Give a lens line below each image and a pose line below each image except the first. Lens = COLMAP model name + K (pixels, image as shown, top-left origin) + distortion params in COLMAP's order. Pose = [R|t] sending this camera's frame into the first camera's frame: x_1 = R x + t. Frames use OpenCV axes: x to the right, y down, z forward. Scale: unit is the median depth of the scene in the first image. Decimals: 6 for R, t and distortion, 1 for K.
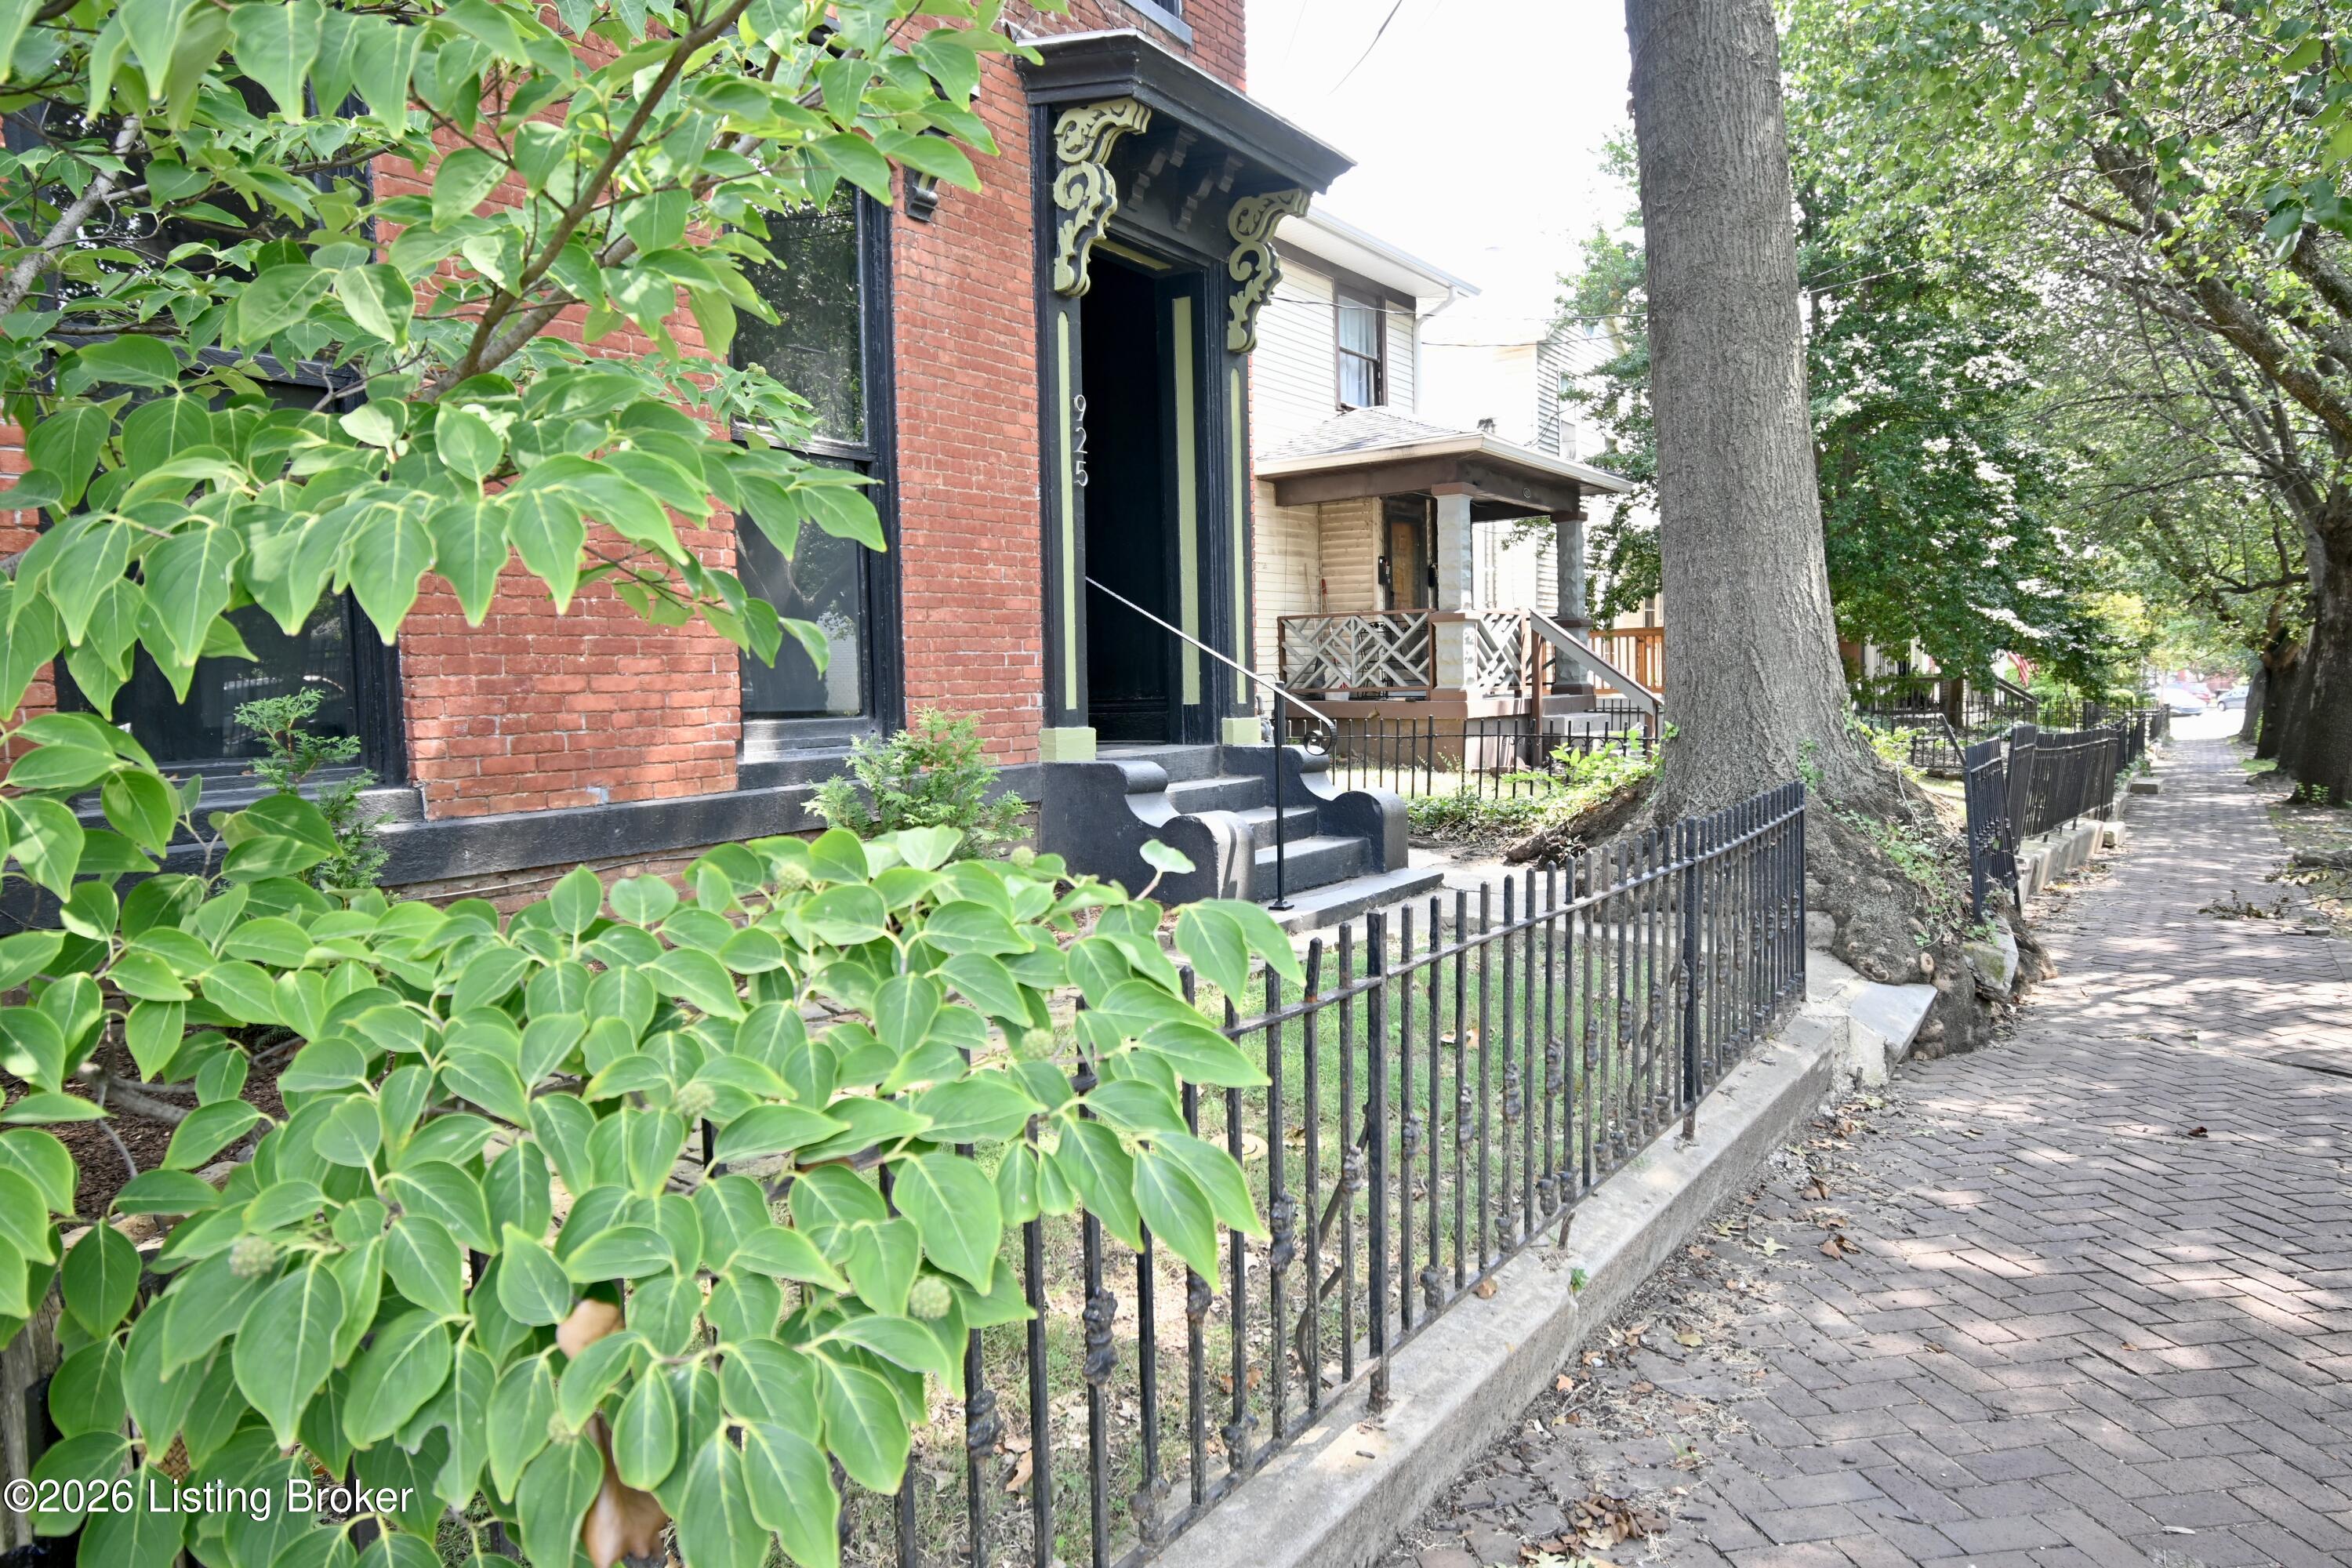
lens RADIAL K [[1476.1, 0, 1172.9], [0, 1476.1, 791.5], [0, 0, 1]] dist [0.006095, 0.001572]
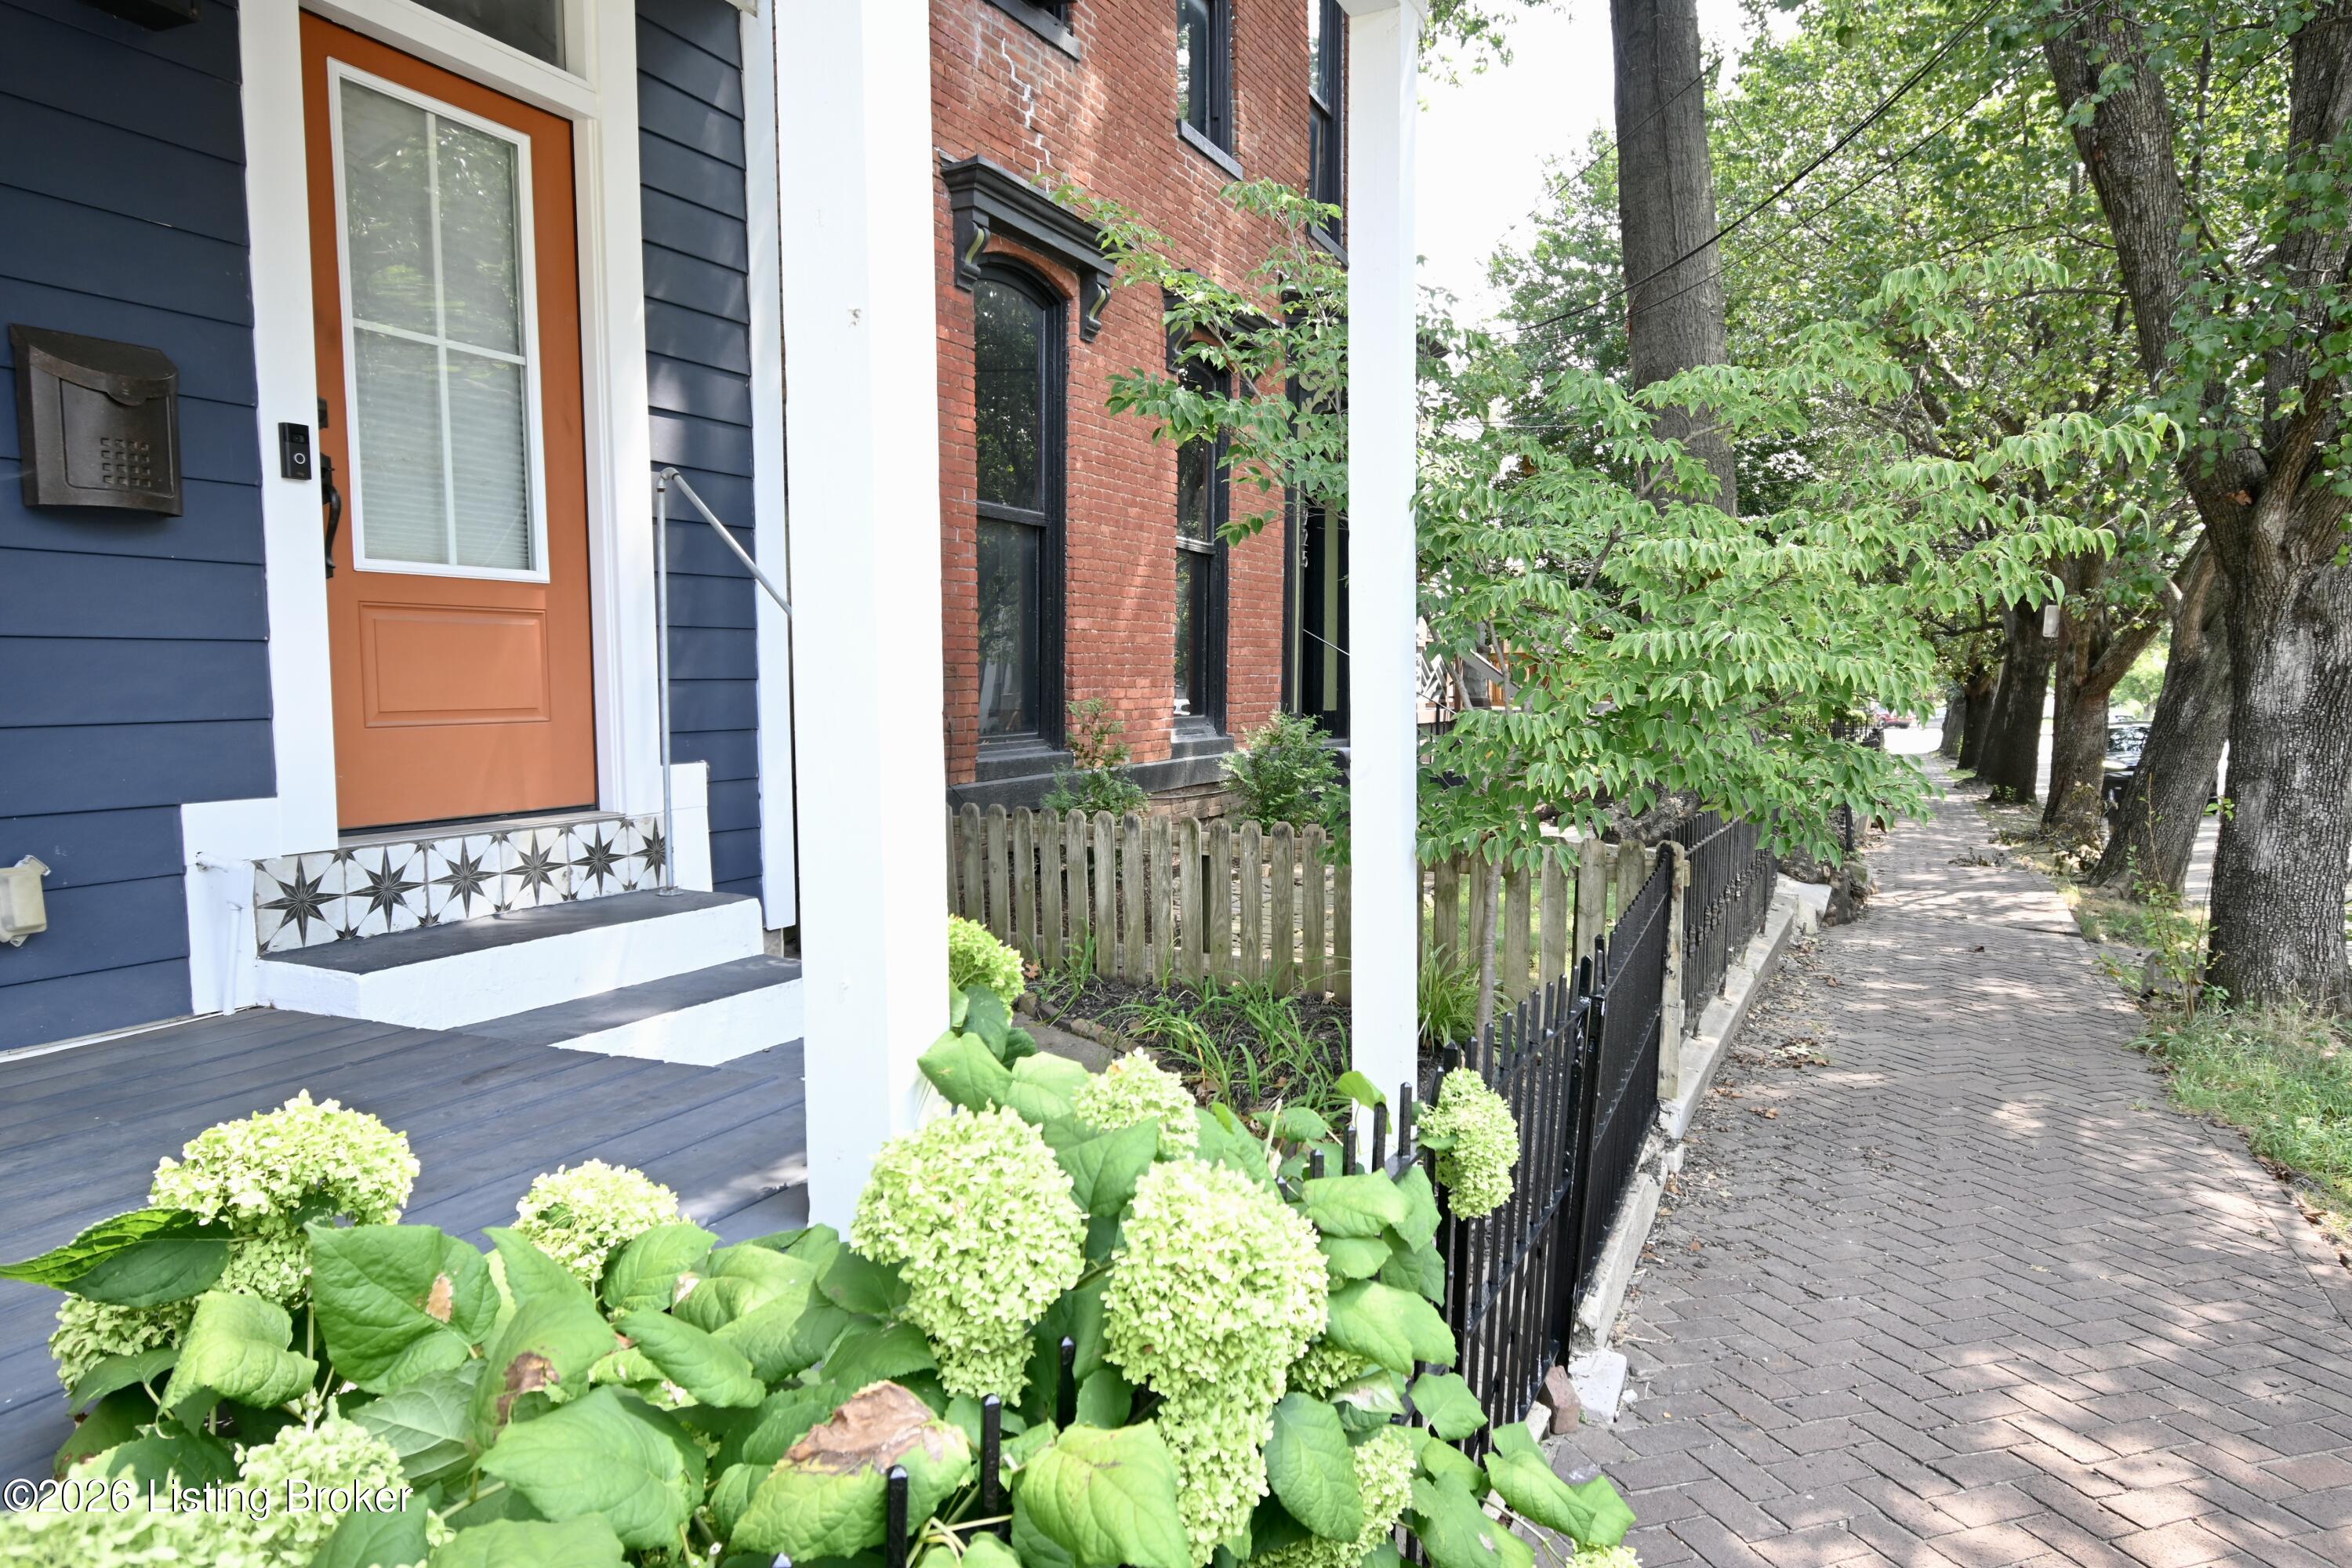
lens RADIAL K [[1476.1, 0, 1180.0], [0, 1476.1, 782.6], [0, 0, 1]] dist [0.006095, 0.001572]
pose [[0.987913, 0.012438, 0.154509, -0.318486], [-0.011231, 0.999899, -0.008681, 0.023230], [-0.154601, 0.006840, 0.987953, -0.369916]]
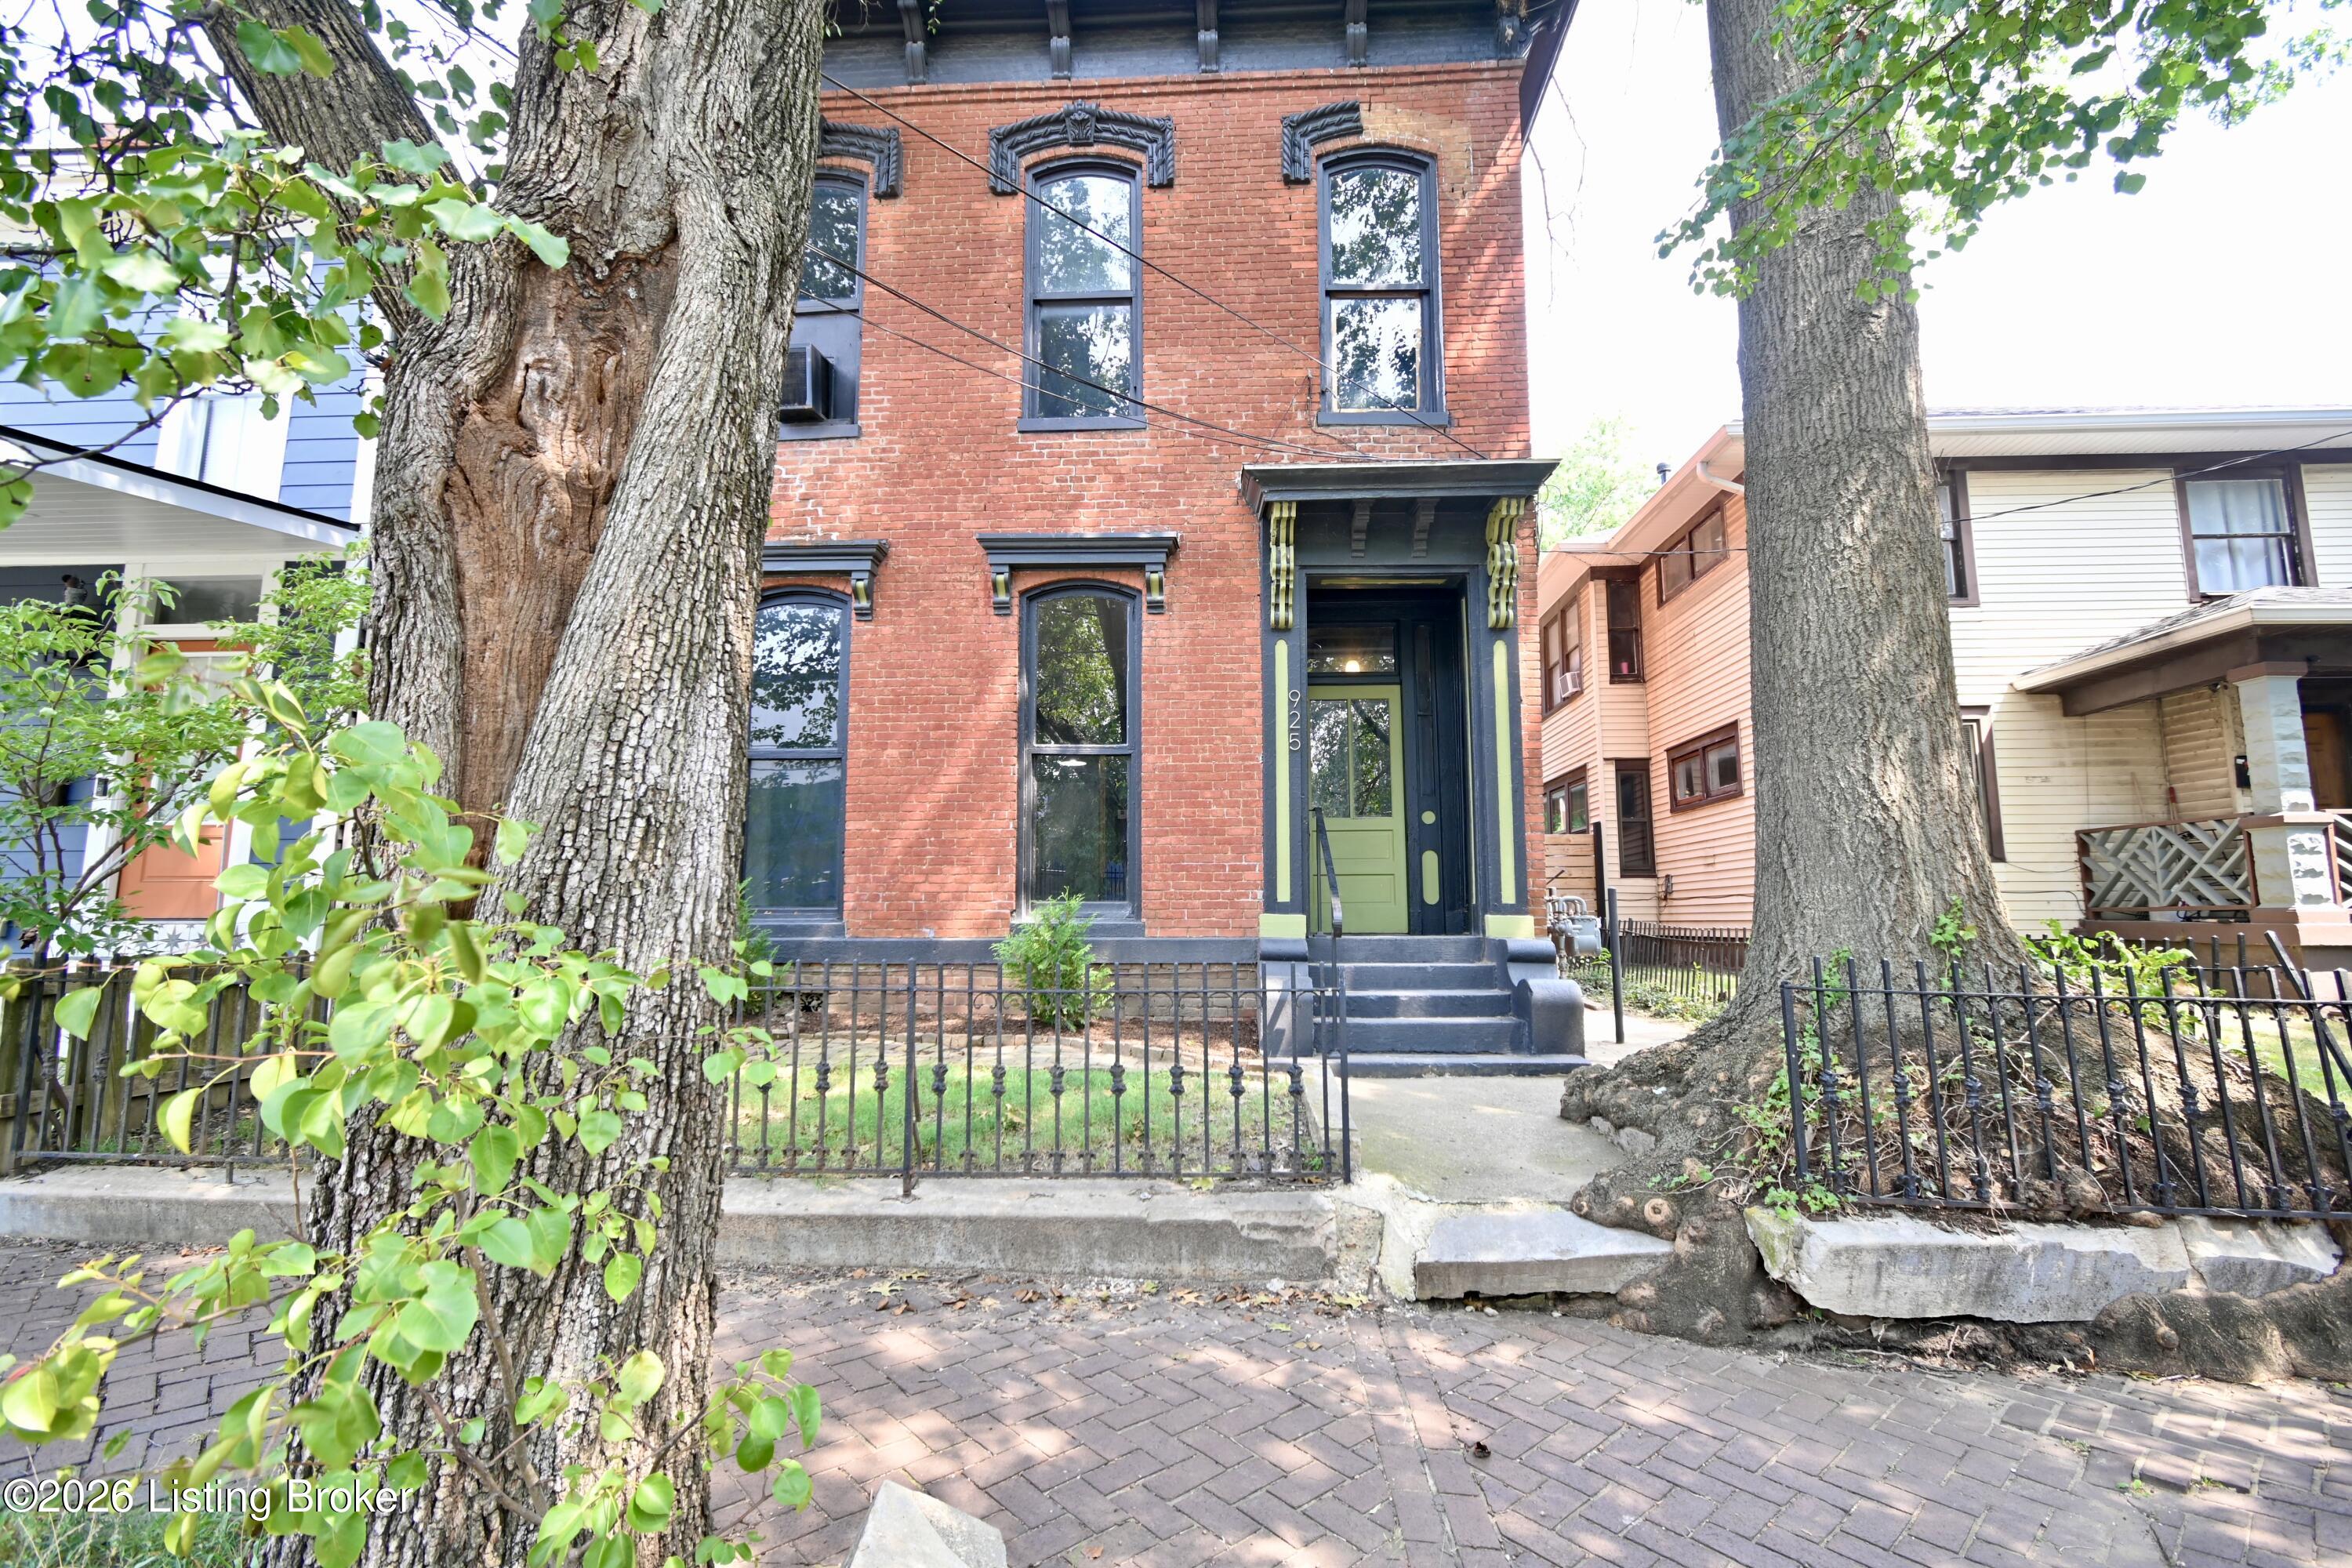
lens RADIAL K [[1048.6, 0, 1180.6], [0, 1048.6, 780.5], [0, 0, 1]] dist [0.012105, -0.004726]
pose [[0.527795, -0.086846, -0.844920, 0.578033], [-0.077067, 0.985759, -0.149463, -0.008161], [0.845868, 0.144001, 0.513586, 0.276681]]
